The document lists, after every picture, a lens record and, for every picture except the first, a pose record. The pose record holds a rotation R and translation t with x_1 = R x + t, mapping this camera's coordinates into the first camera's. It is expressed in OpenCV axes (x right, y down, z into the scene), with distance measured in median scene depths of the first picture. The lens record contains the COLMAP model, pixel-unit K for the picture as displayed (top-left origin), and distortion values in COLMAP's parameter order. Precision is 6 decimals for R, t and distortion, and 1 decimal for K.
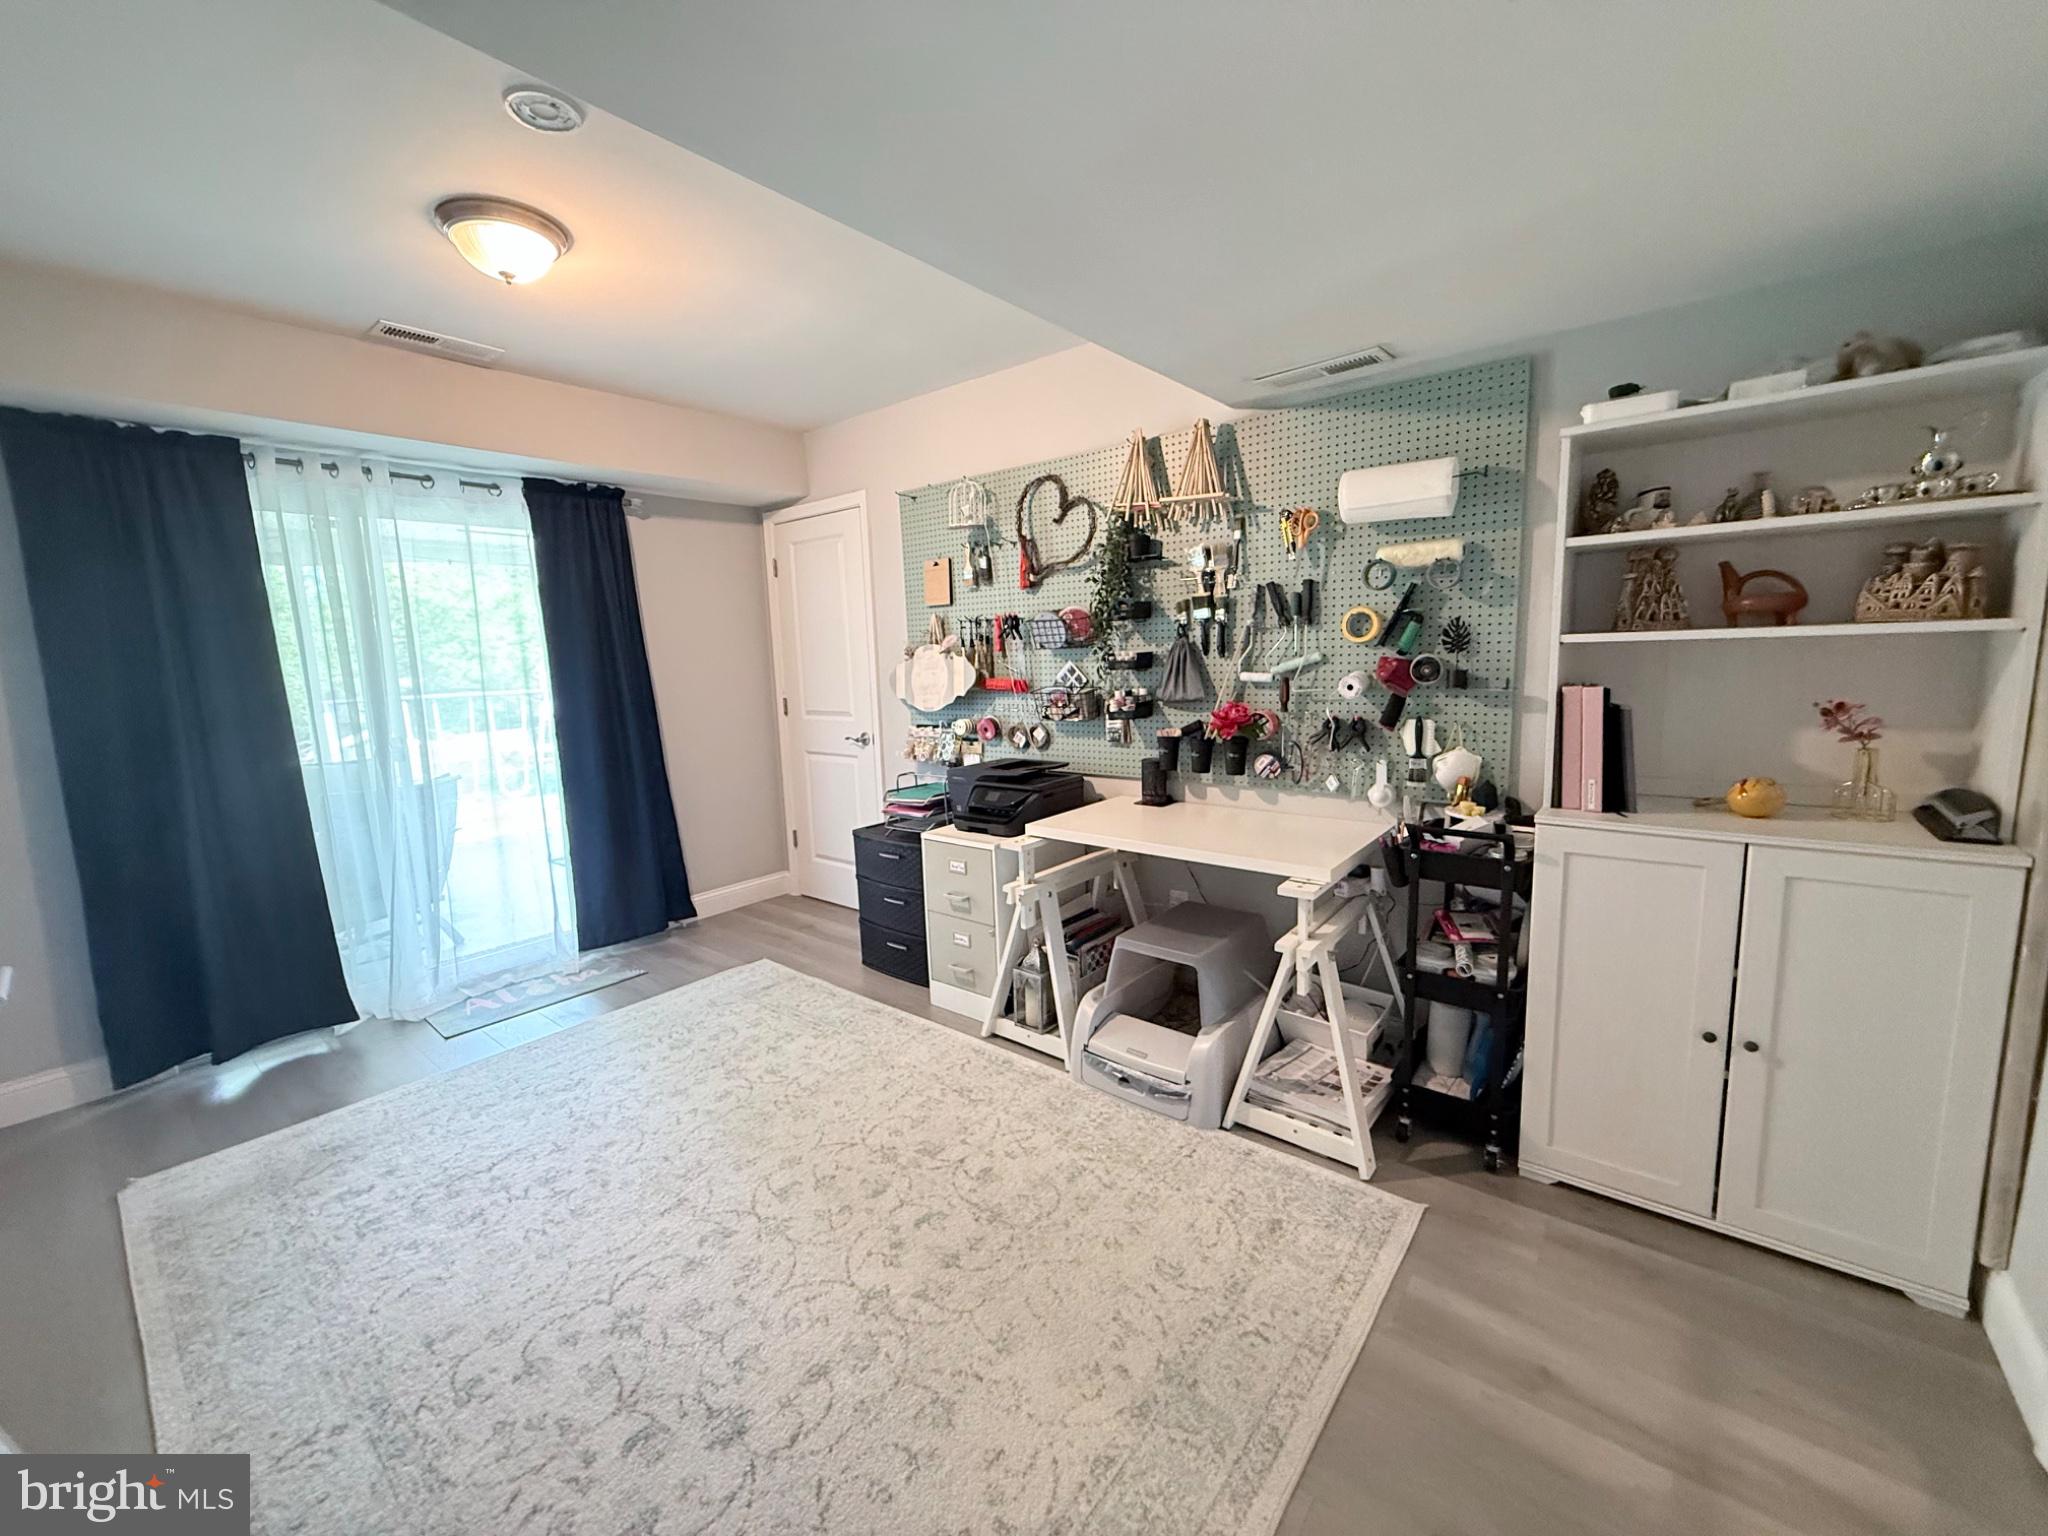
lens RADIAL K [[813.1, 0, 1017.2], [0, 813.1, 766.5], [0, 0, 1]] dist [0.000602, -0.000852]
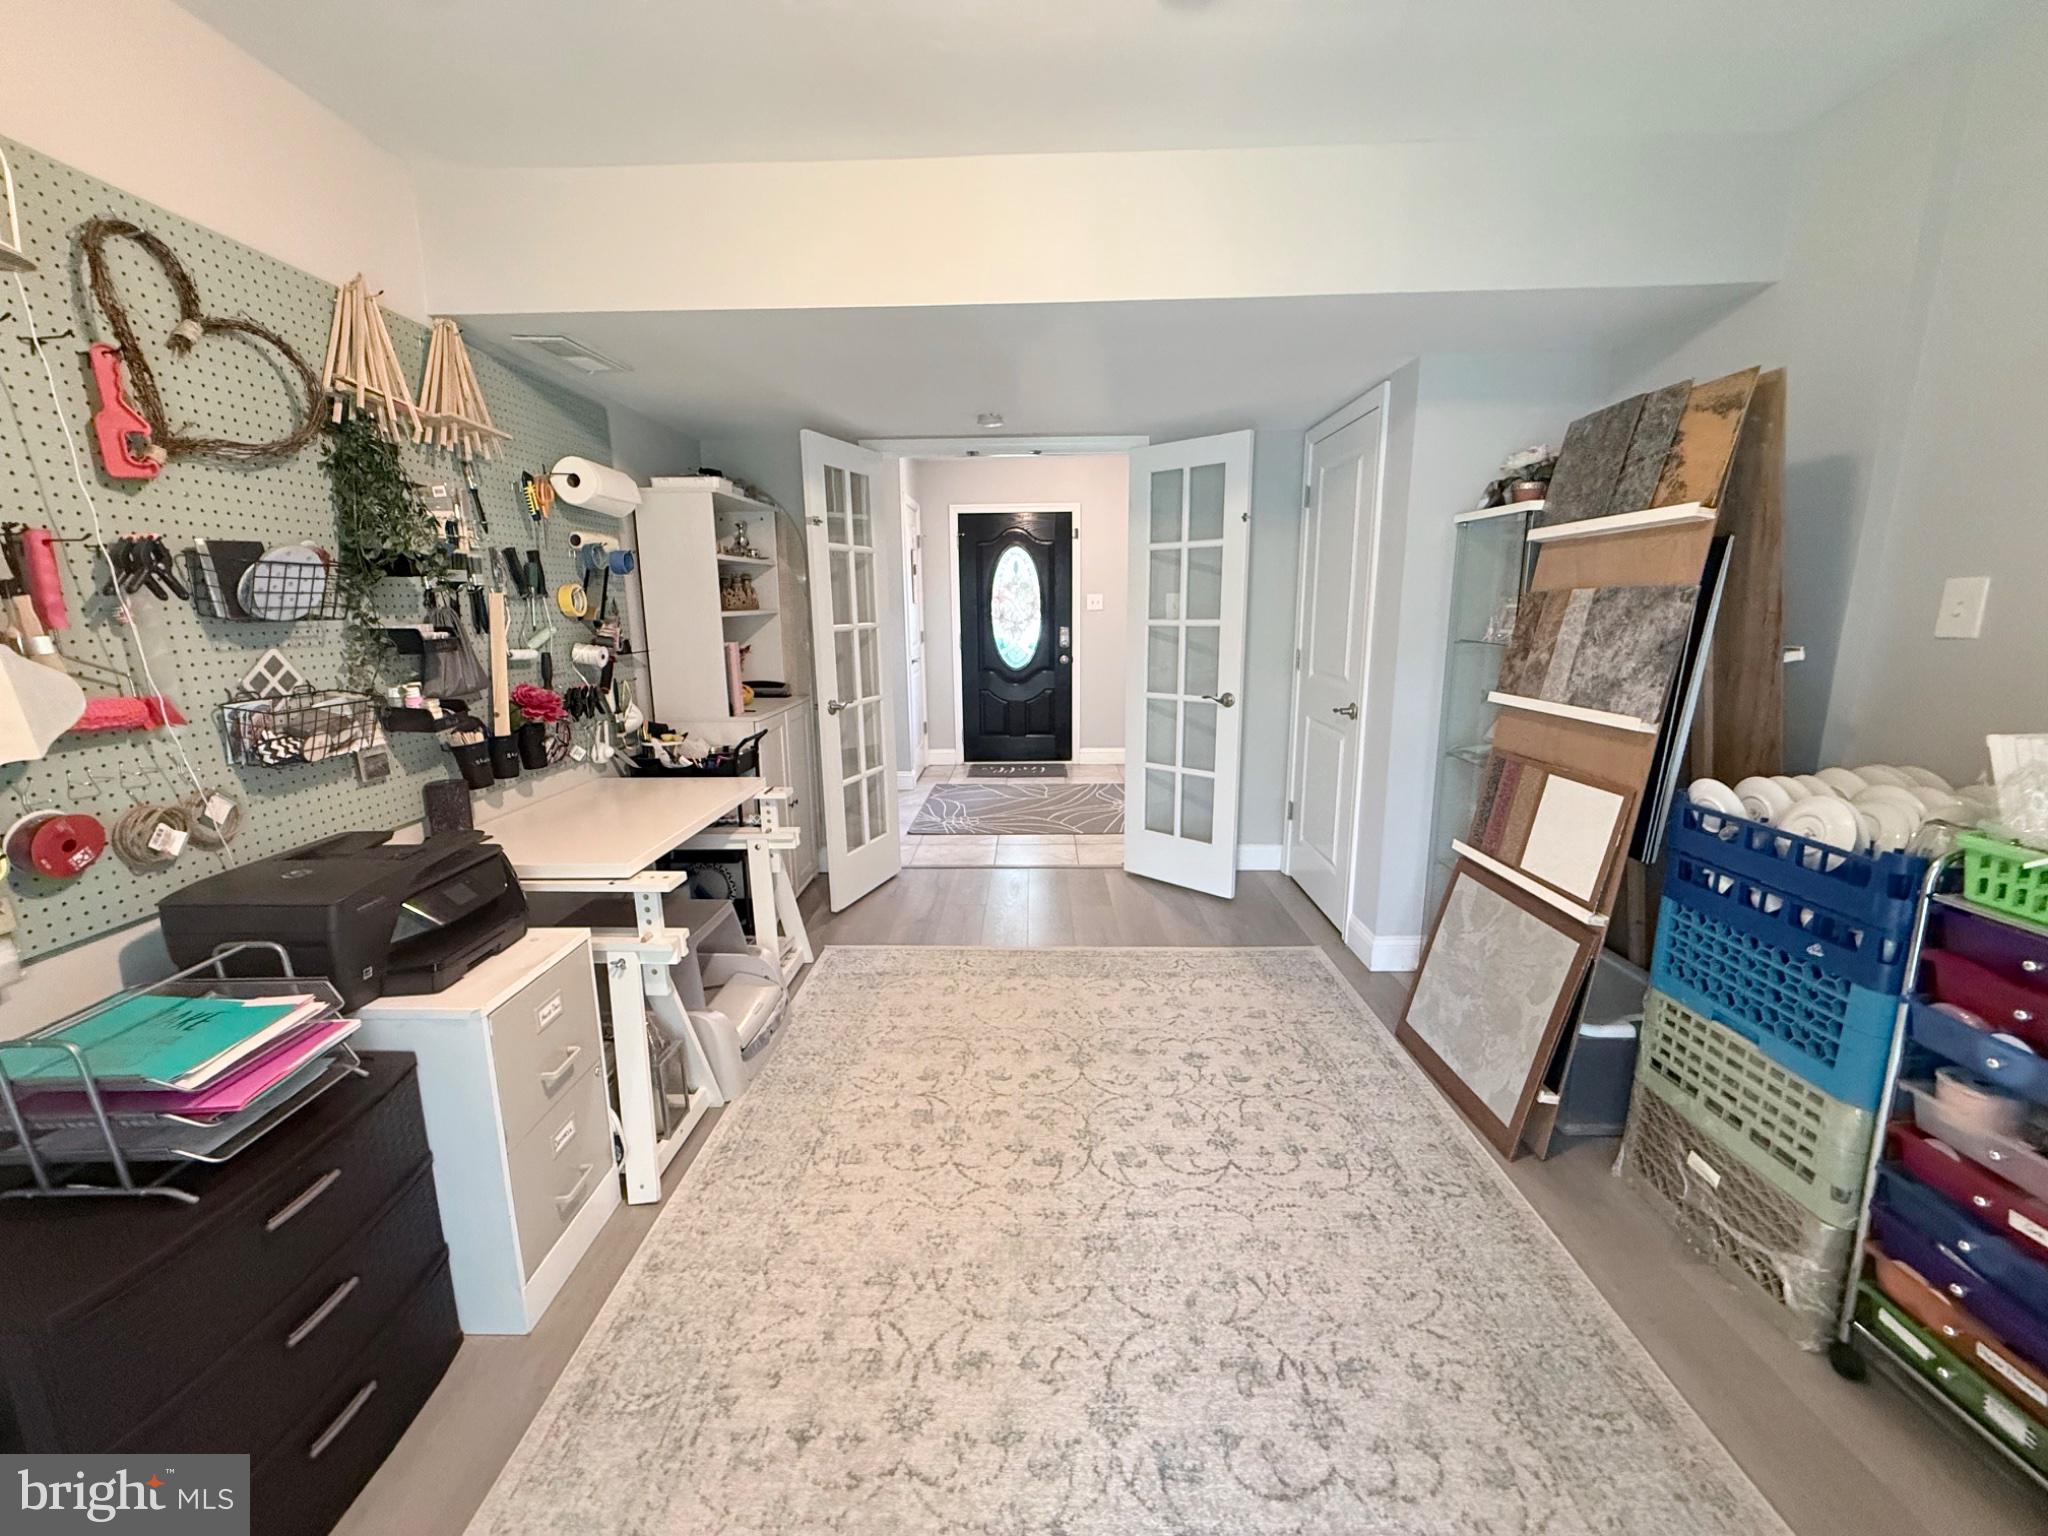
lens RADIAL K [[813.1, 0, 1021.8], [0, 813.1, 767.2], [0, 0, 1]] dist [0.000602, -0.000852]
pose [[-0.618487, -0.116195, 0.777157, -0.695786], [0.144805, 0.955216, 0.258059, -0.133087], [-0.772338, 0.272142, -0.573962, 1.051507]]
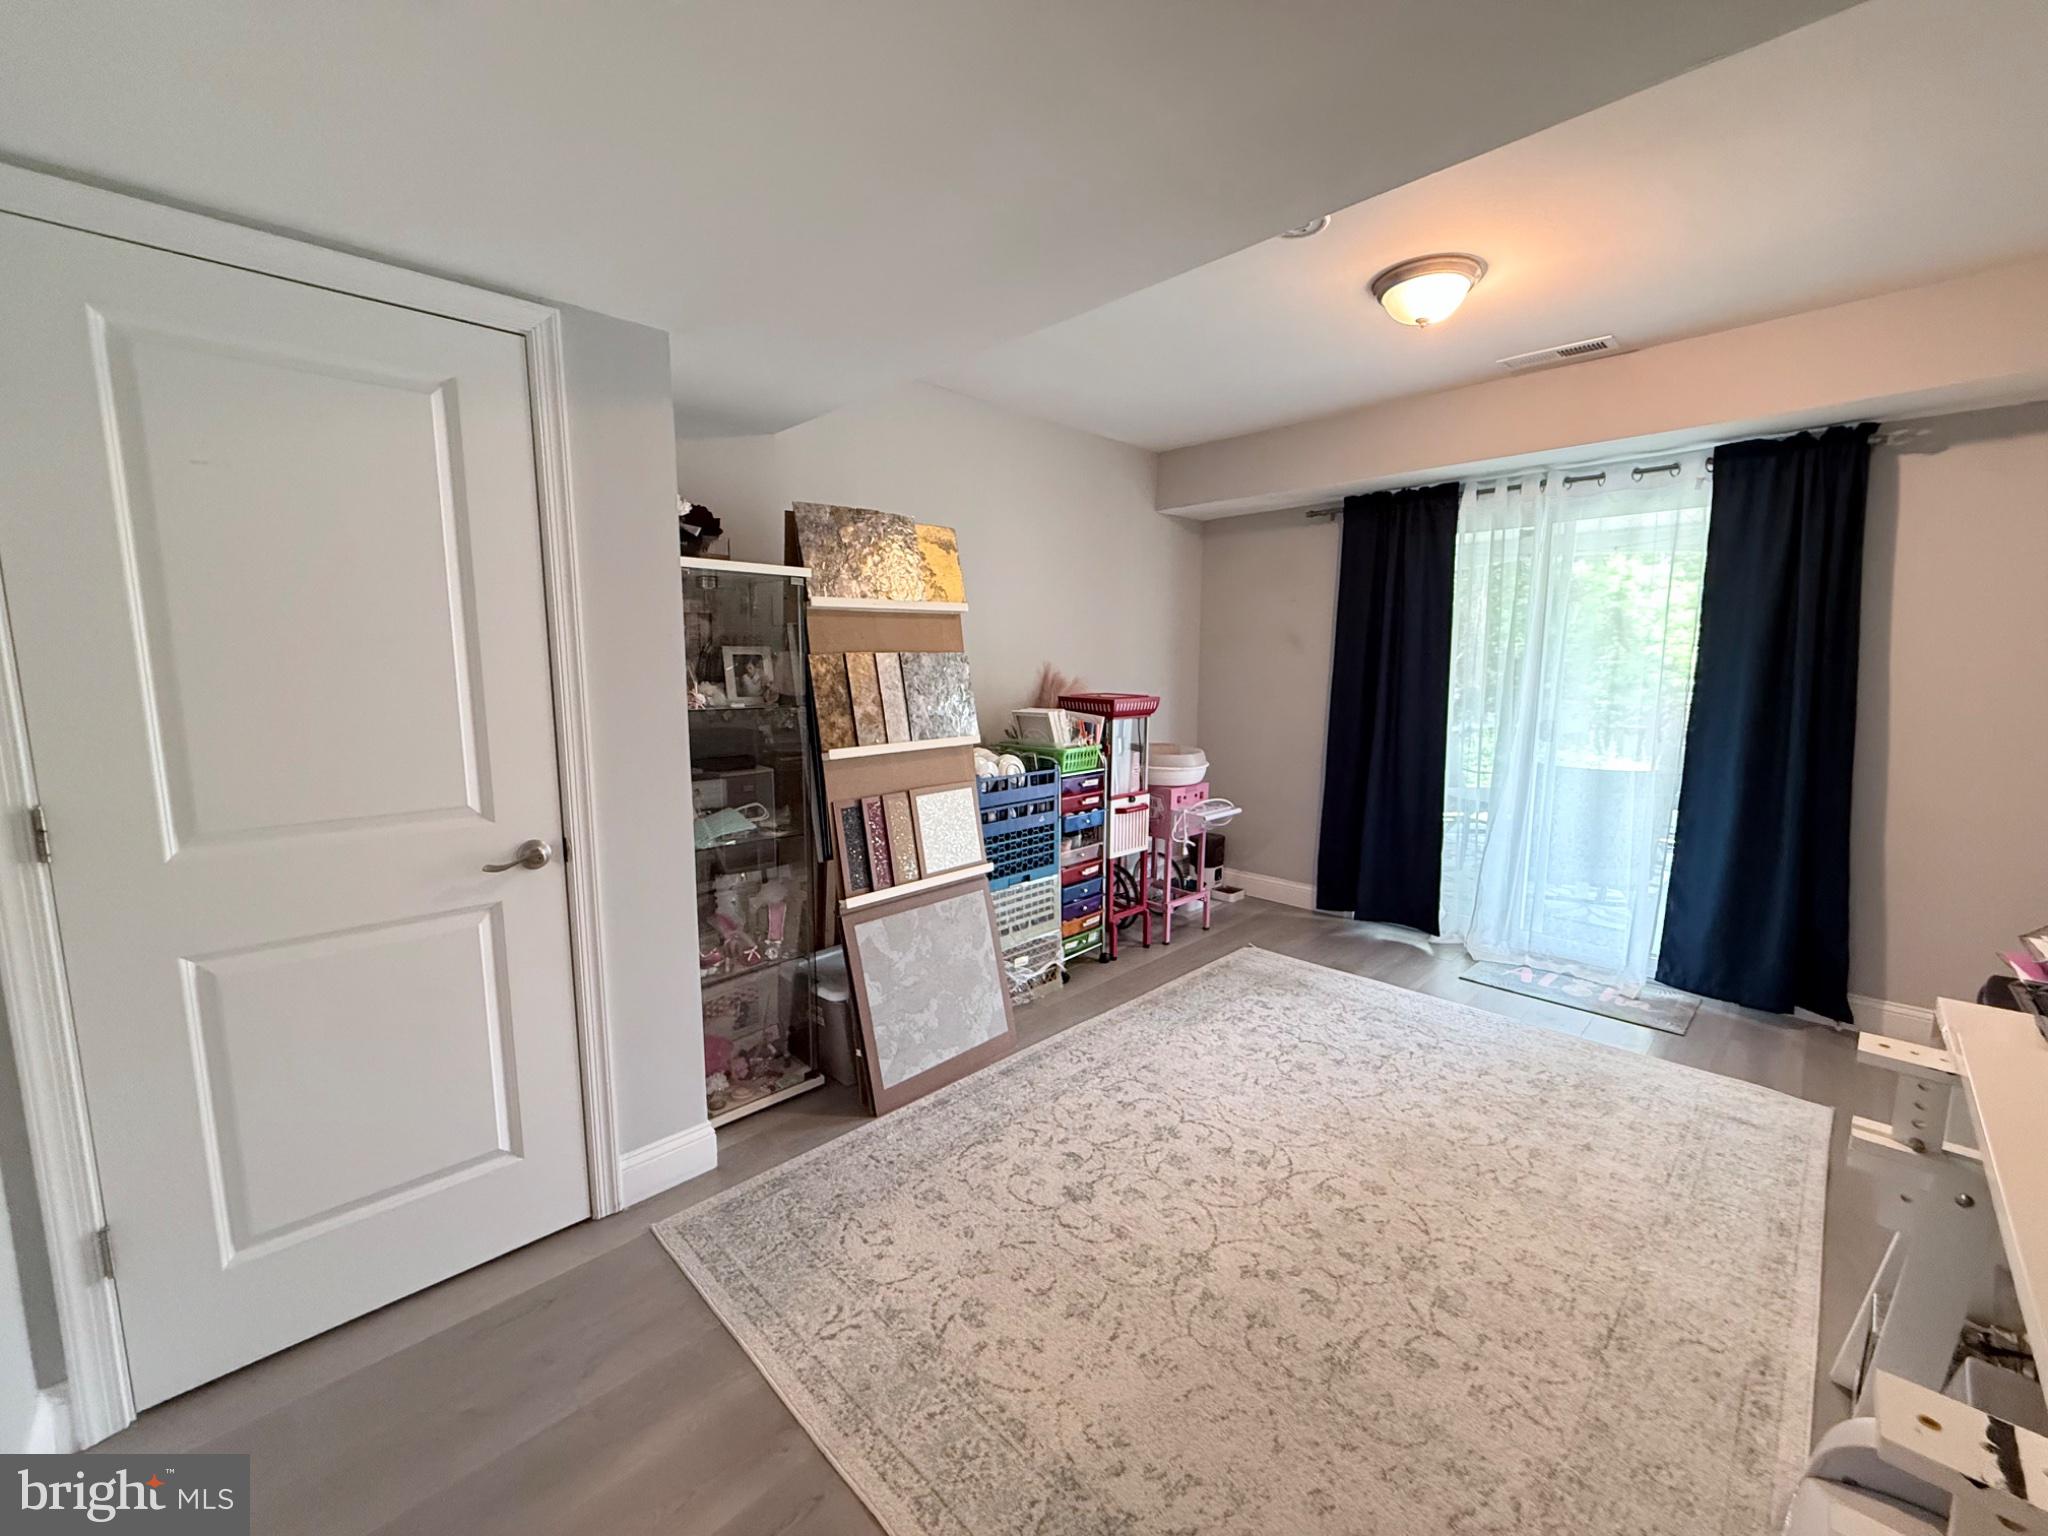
lens RADIAL K [[813.1, 0, 1019.7], [0, 813.1, 766.8], [0, 0, 1]] dist [0.000602, -0.000852]
pose [[-0.106837, 0.163451, -0.980749, 0.474825], [-0.135709, 0.974767, 0.177237, -0.083059], [0.984971, 0.152033, -0.081960, 0.451802]]
